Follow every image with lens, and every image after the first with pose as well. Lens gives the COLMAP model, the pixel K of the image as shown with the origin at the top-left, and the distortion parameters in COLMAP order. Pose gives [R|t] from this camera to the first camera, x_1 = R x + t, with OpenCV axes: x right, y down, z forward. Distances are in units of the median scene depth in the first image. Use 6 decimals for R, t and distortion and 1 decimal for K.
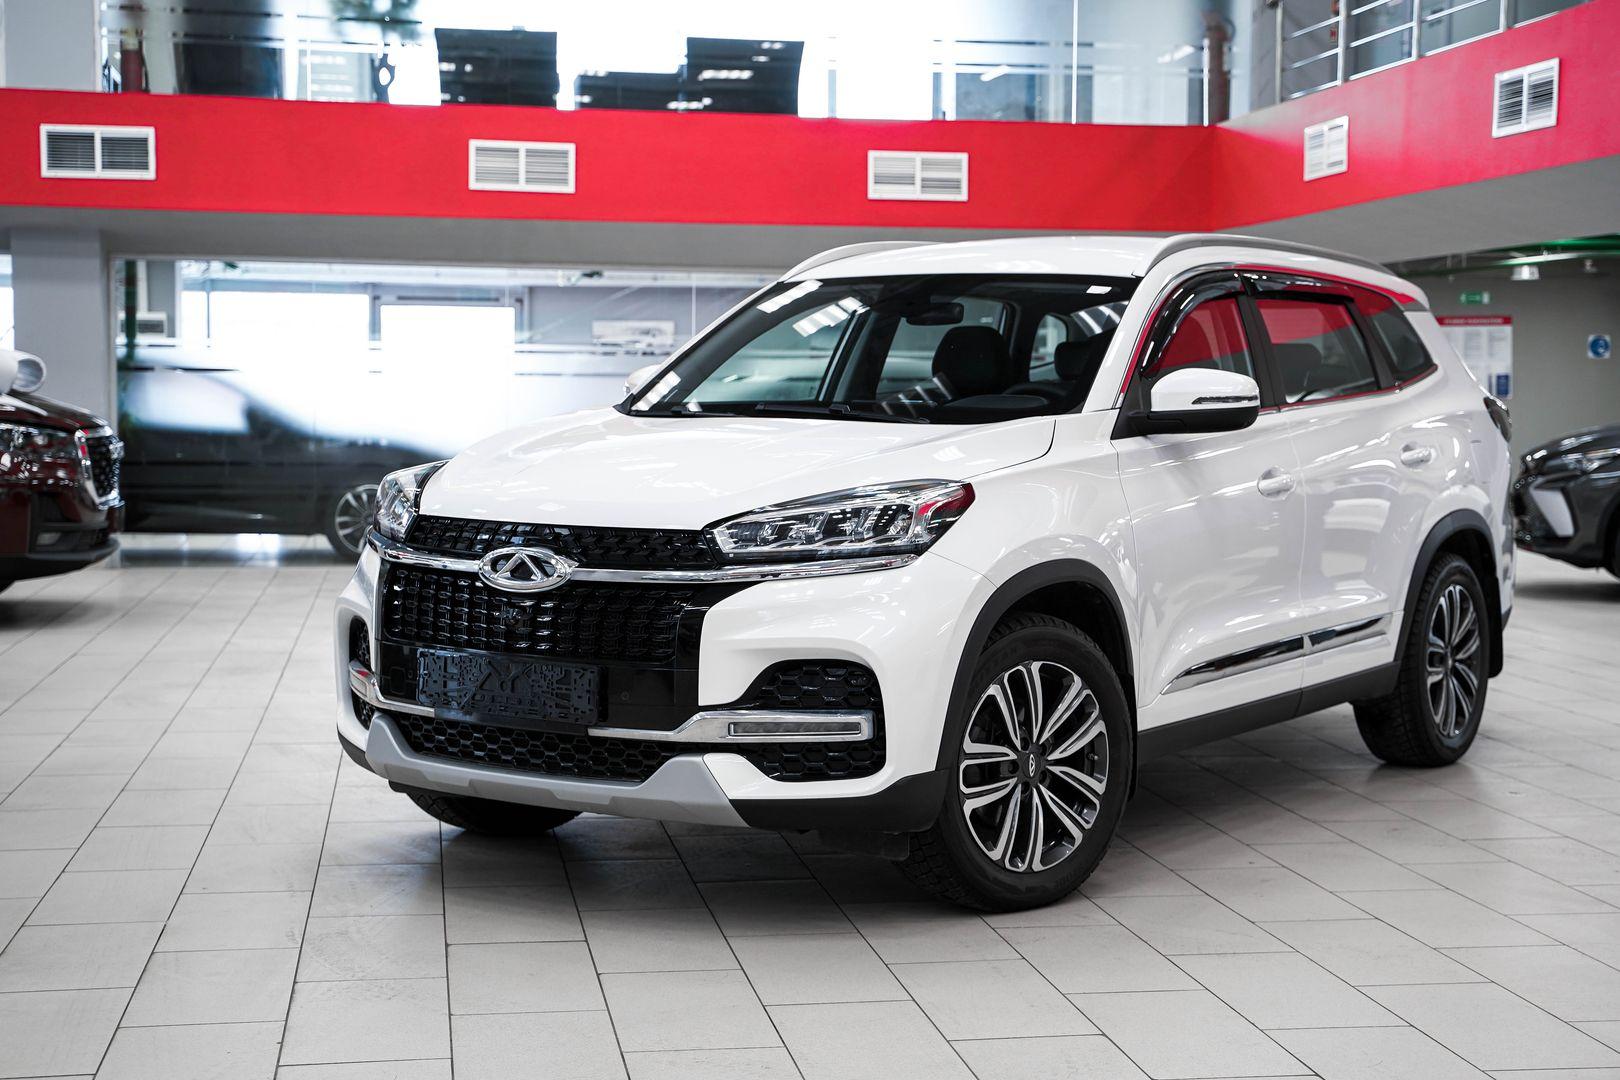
lens RADIAL K [[2268.5, 0, 817.3], [0, 2268.5, 543.8], [0, 0, 1]] dist [0.072200, 0.000000]
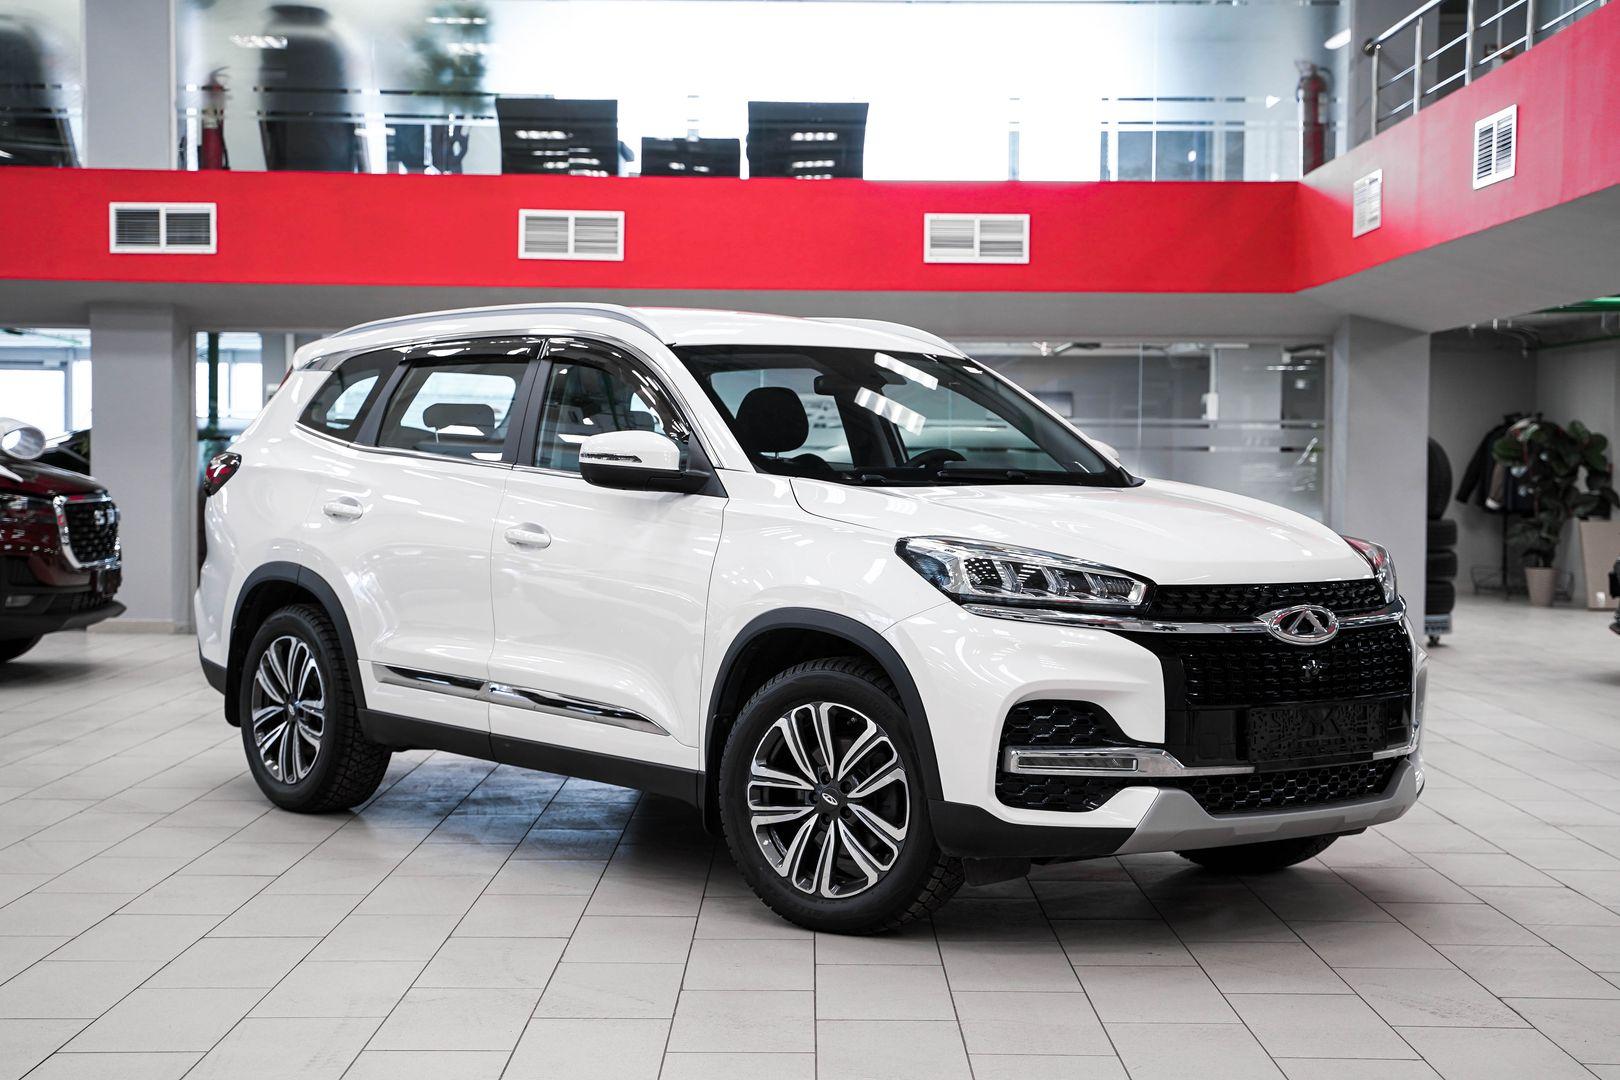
lens RADIAL K [[2381.6, 0, 808.8], [0, 2381.6, 541.9], [0, 0, 1]] dist [0.047058, 0.000000]
pose [[0.986114, 0.006925, -0.165923, 0.142905], [-0.013001, 0.999283, -0.035558, 0.003464], [0.165558, 0.037222, 0.985497, -0.002416]]
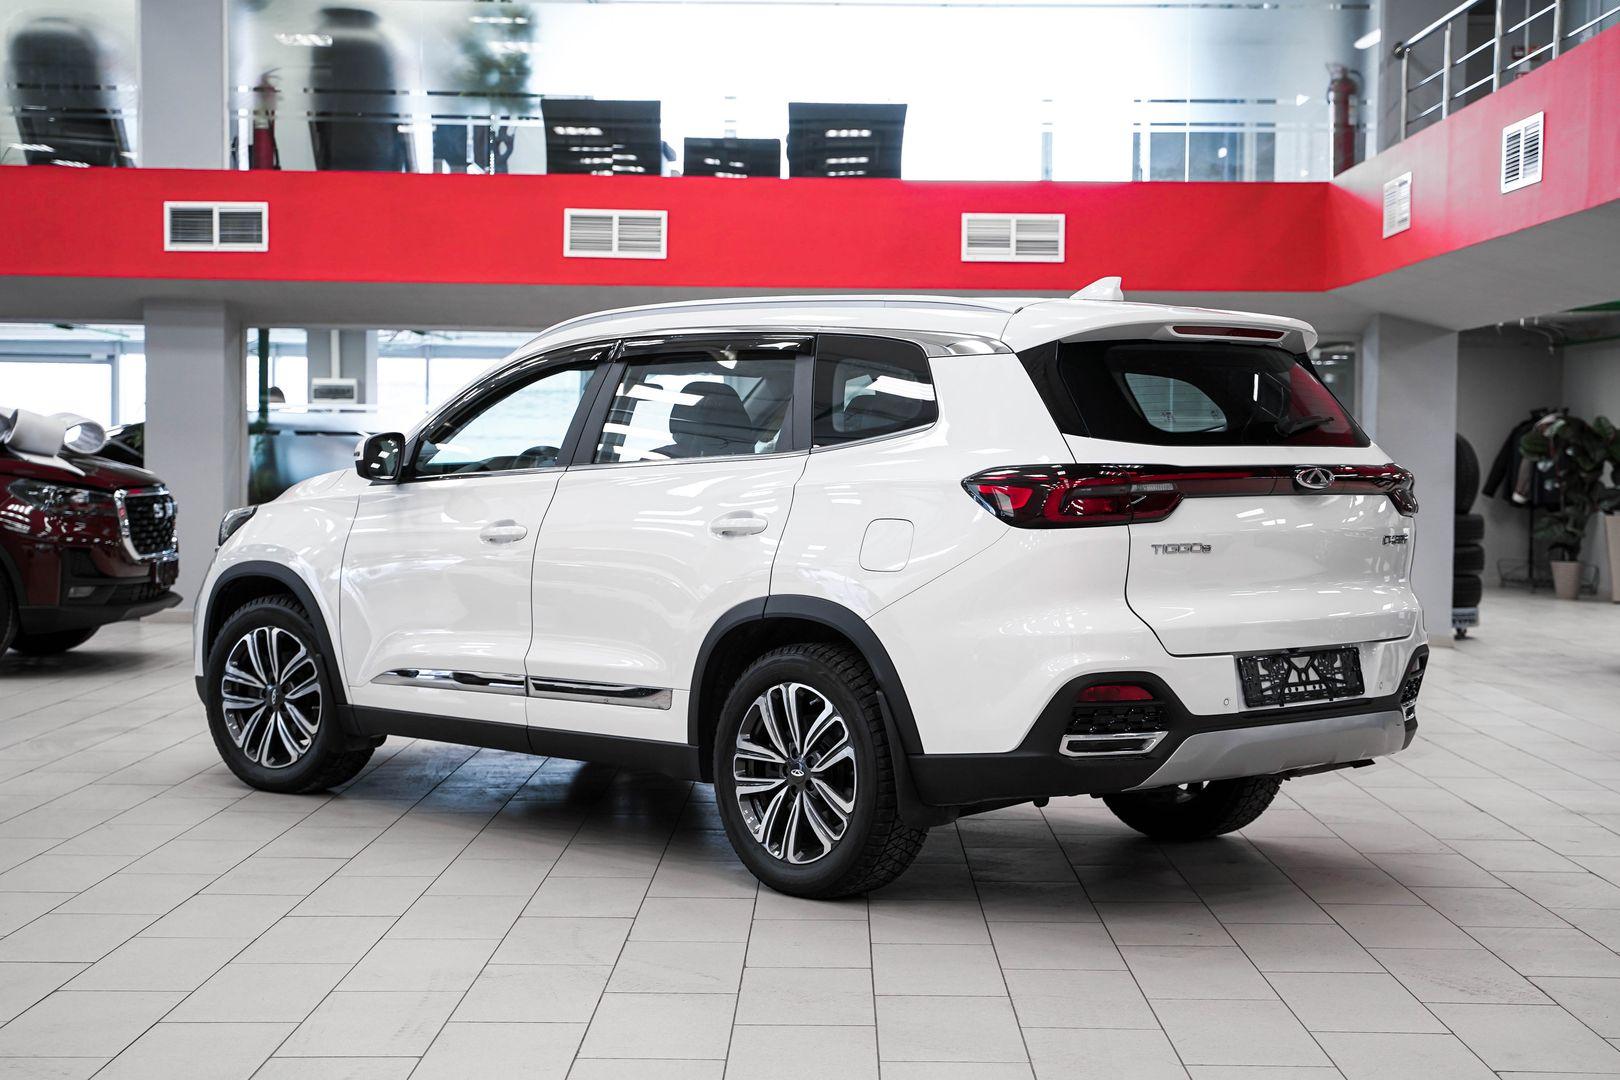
lens RADIAL K [[2373.0, 0, 823.4], [0, 2373.0, 533.3], [0, 0, 1]] dist [0.040776, 0.000000]
pose [[0.985161, 0.009064, -0.171396, 0.140876], [-0.015269, 0.999273, -0.034921, 0.002784], [0.170955, 0.037020, 0.984583, -0.019191]]
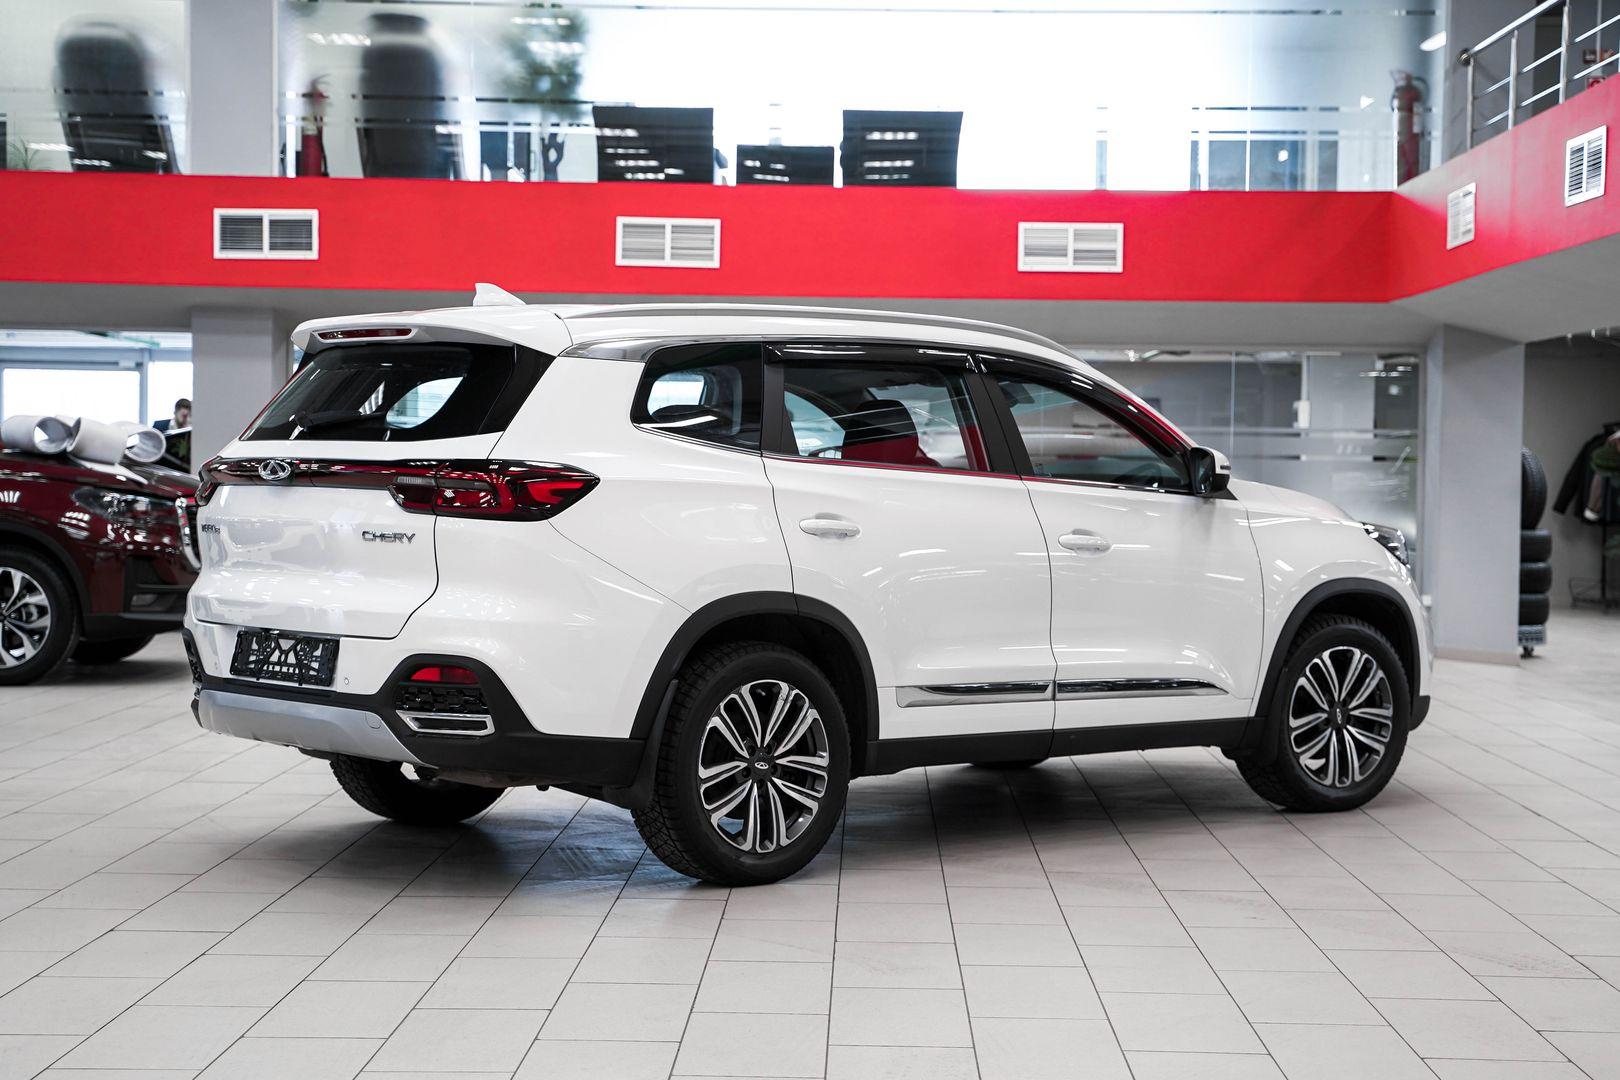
lens RADIAL K [[2520.0, 0, 812.7], [0, 2520.0, 531.9], [0, 0, 1]] dist [0.063895, 0.000000]
pose [[0.982125, 0.011804, -0.187861, 0.140270], [-0.020214, 0.998874, -0.042917, 0.007791], [0.187143, 0.045947, 0.981258, -0.071037]]
